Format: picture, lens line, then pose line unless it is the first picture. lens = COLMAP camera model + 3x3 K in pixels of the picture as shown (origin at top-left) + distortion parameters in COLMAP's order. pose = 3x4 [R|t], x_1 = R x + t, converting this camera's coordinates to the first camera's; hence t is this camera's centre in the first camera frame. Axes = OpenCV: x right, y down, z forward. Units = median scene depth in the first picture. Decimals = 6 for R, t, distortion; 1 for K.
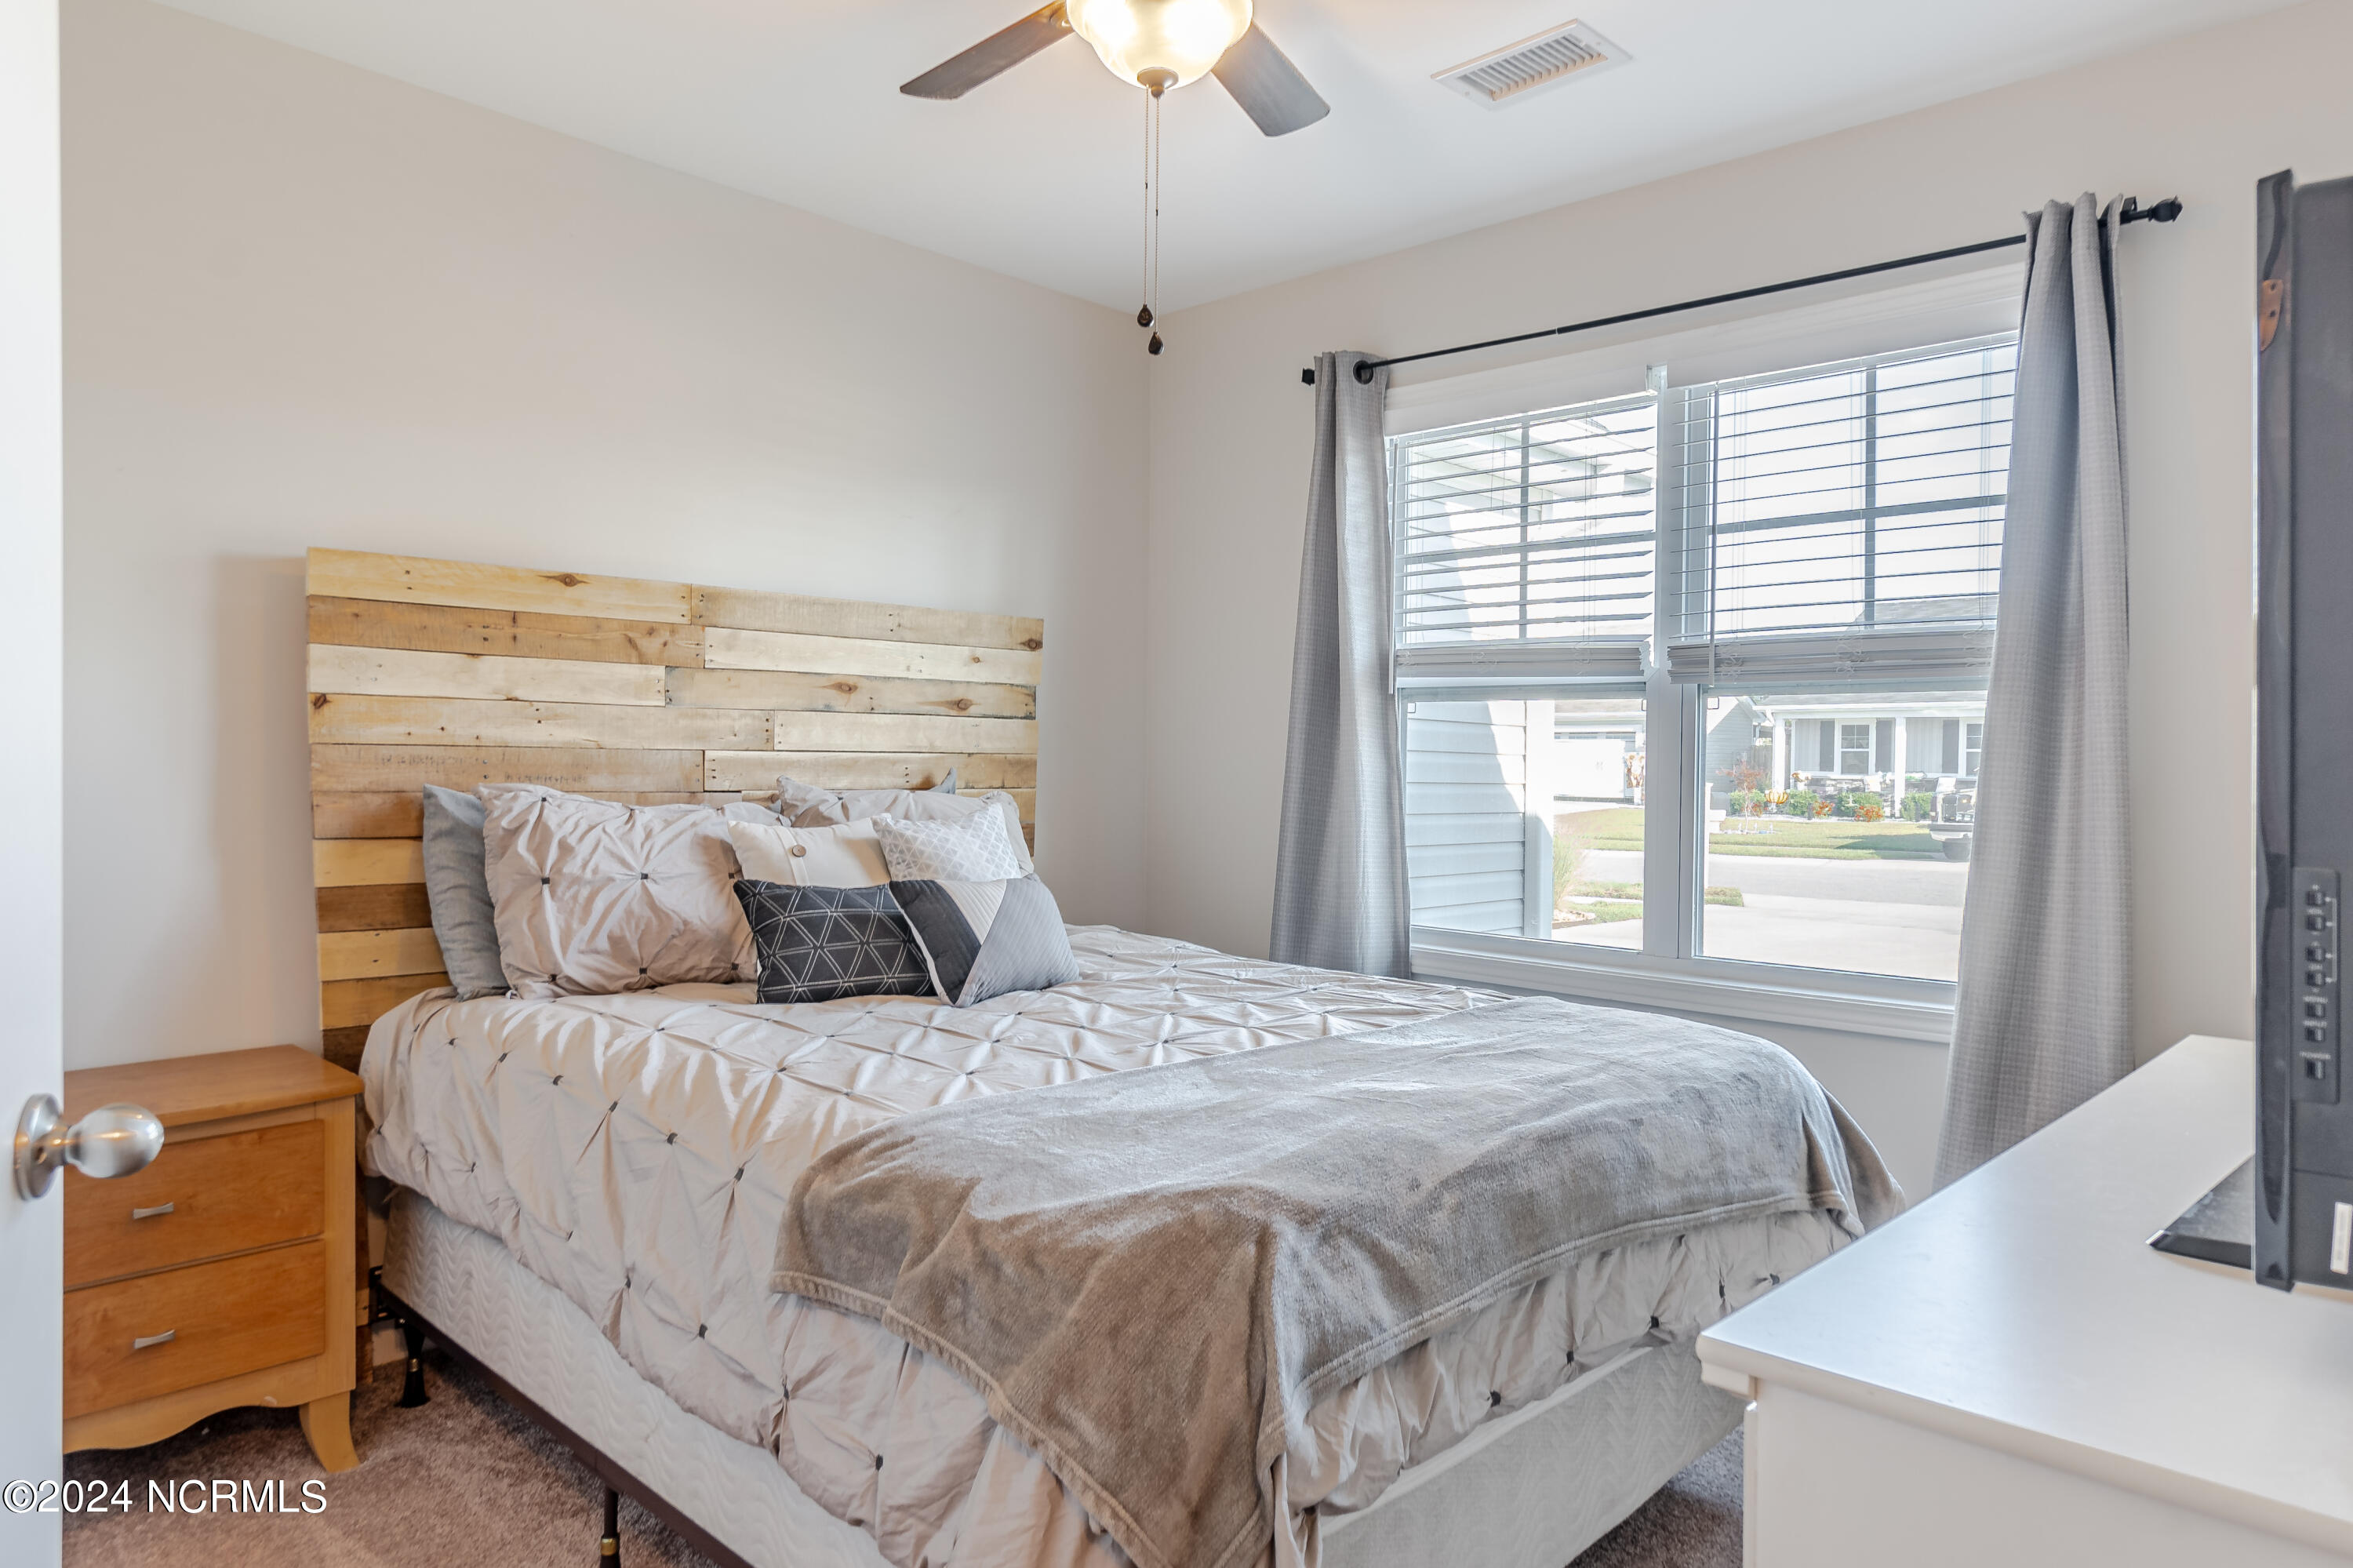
lens RADIAL K [[1454.4, 0, 1175.0], [0, 1454.4, 778.6], [0, 0, 1]] dist [-0.041101, 0.000164]
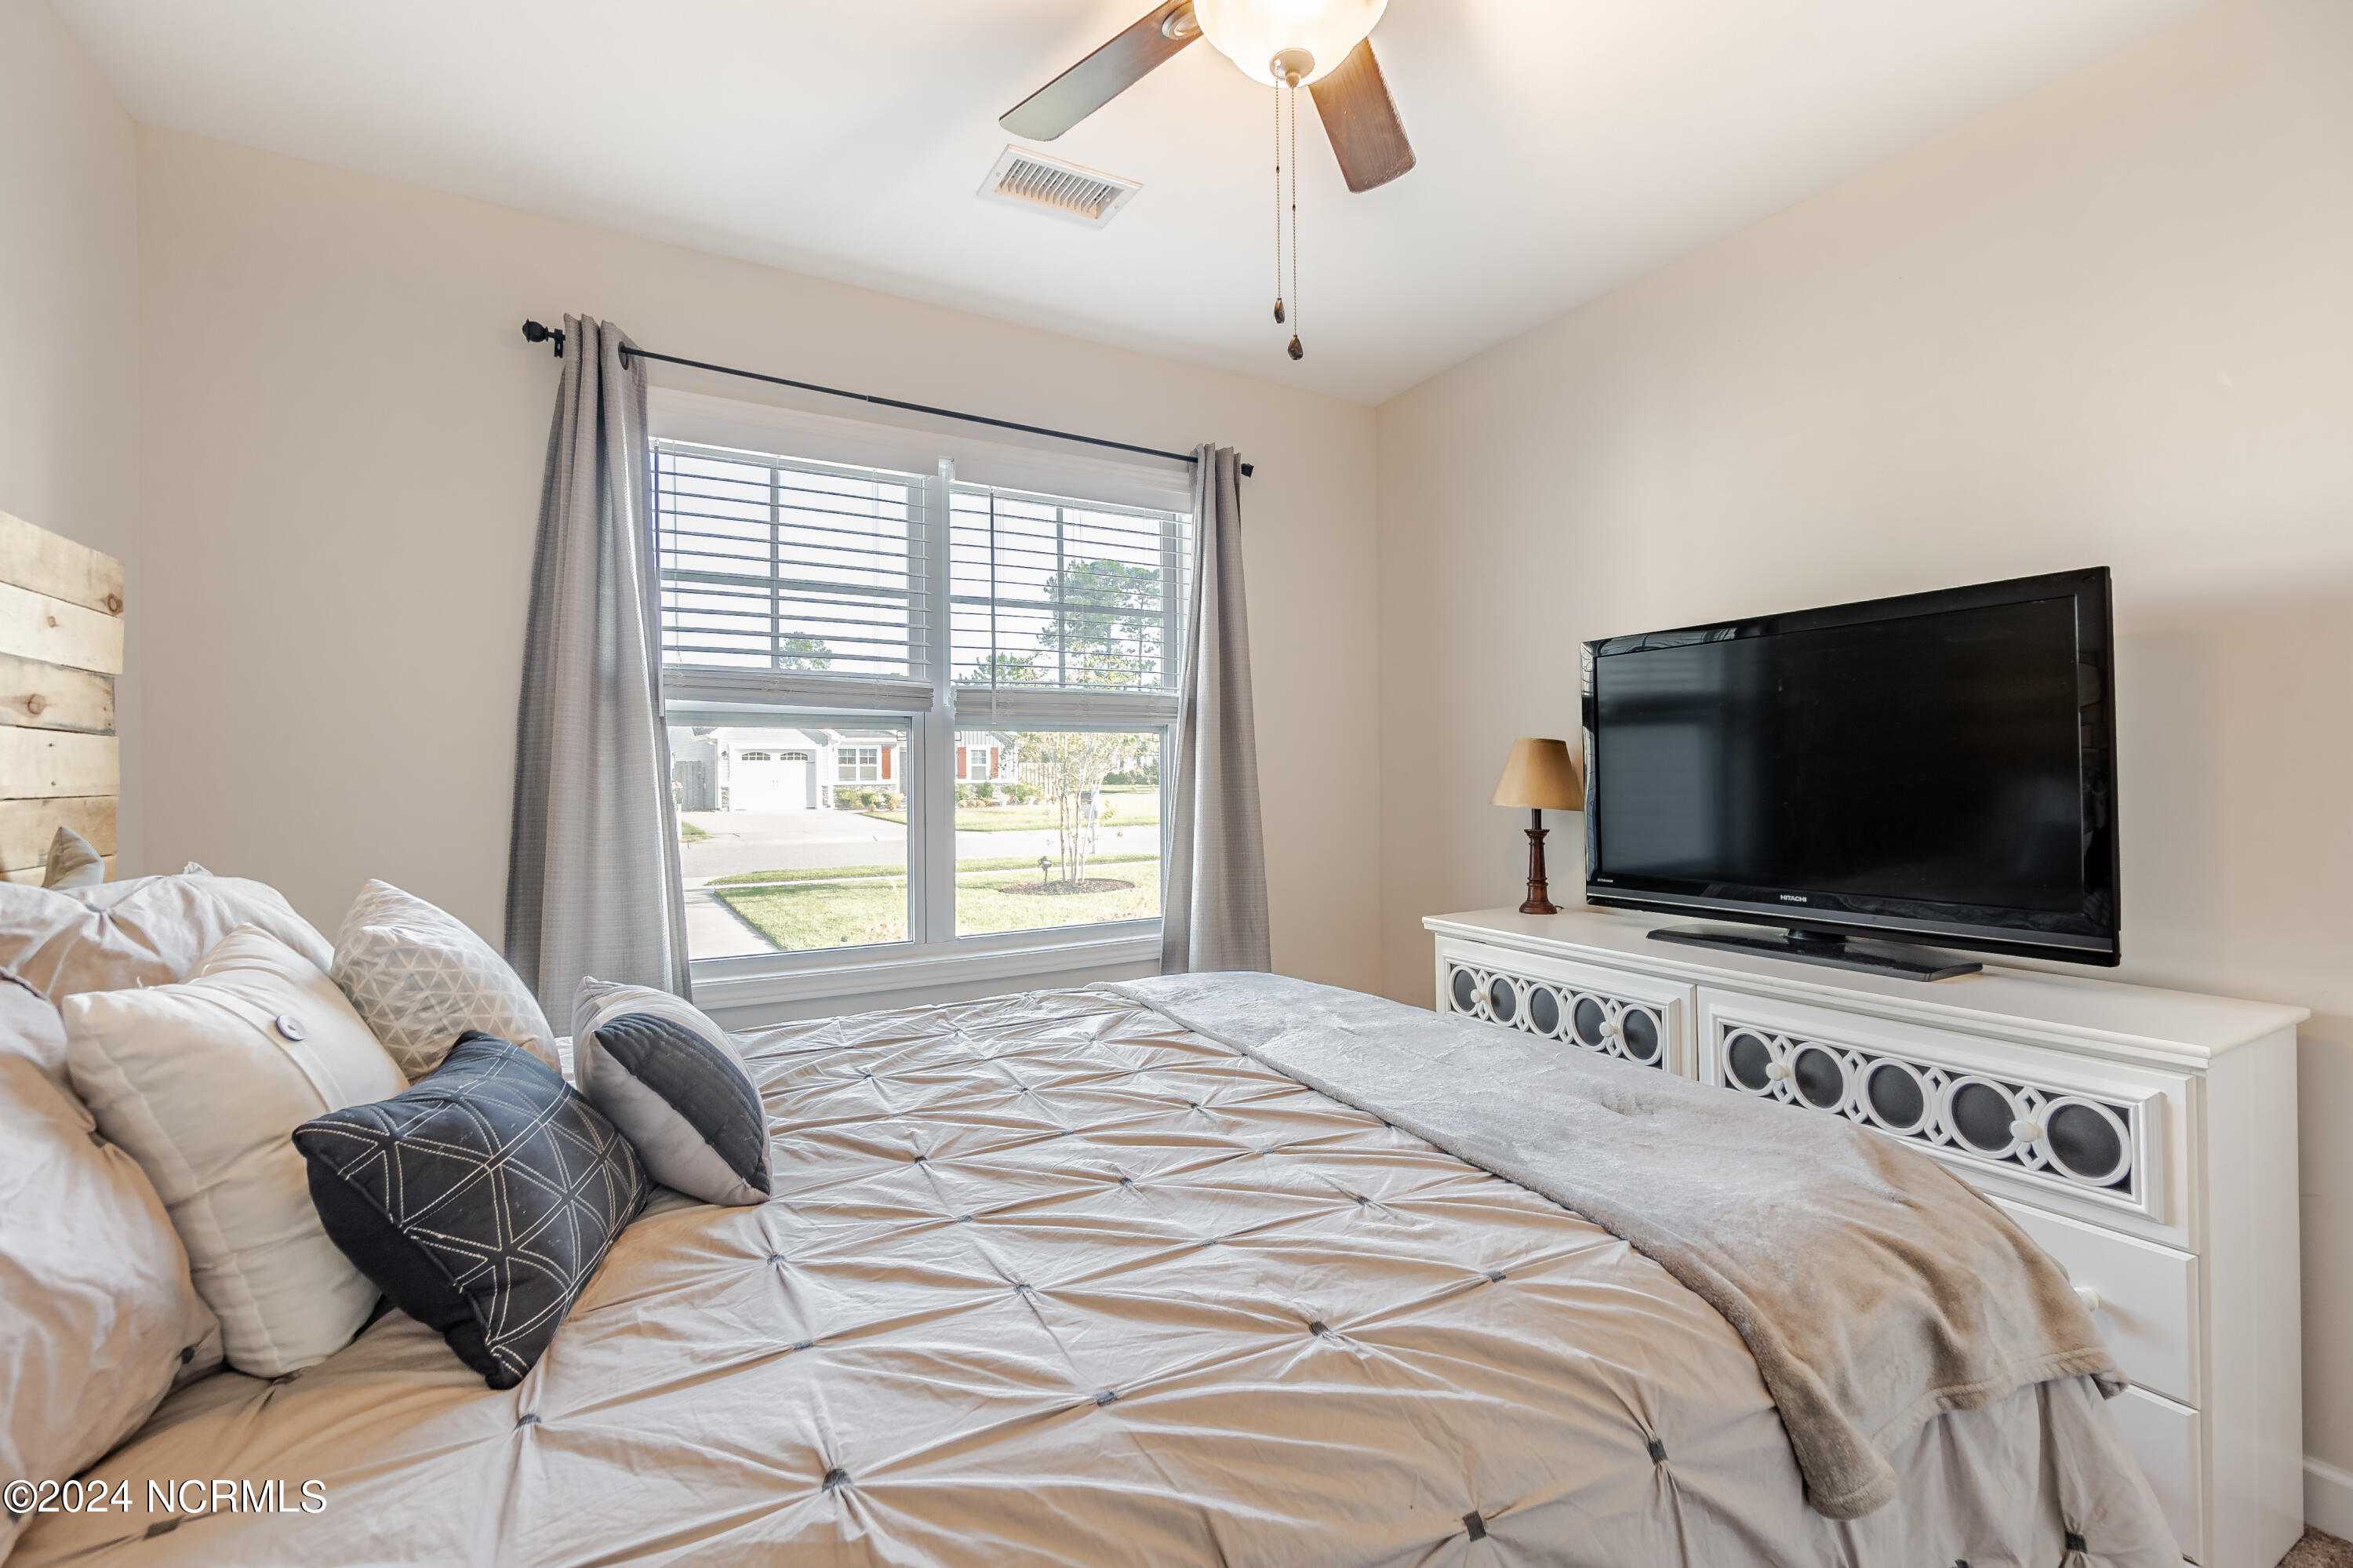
lens RADIAL K [[1025.4, 0, 1170.0], [0, 1025.4, 757.3], [0, 0, 1]] dist [-0.002822, 0.003168]
pose [[0.300465, -0.001357, 0.953792, -0.422466], [0.010031, 0.999948, -0.001738, -0.030584], [-0.953740, 0.010090, 0.300463, 0.549951]]
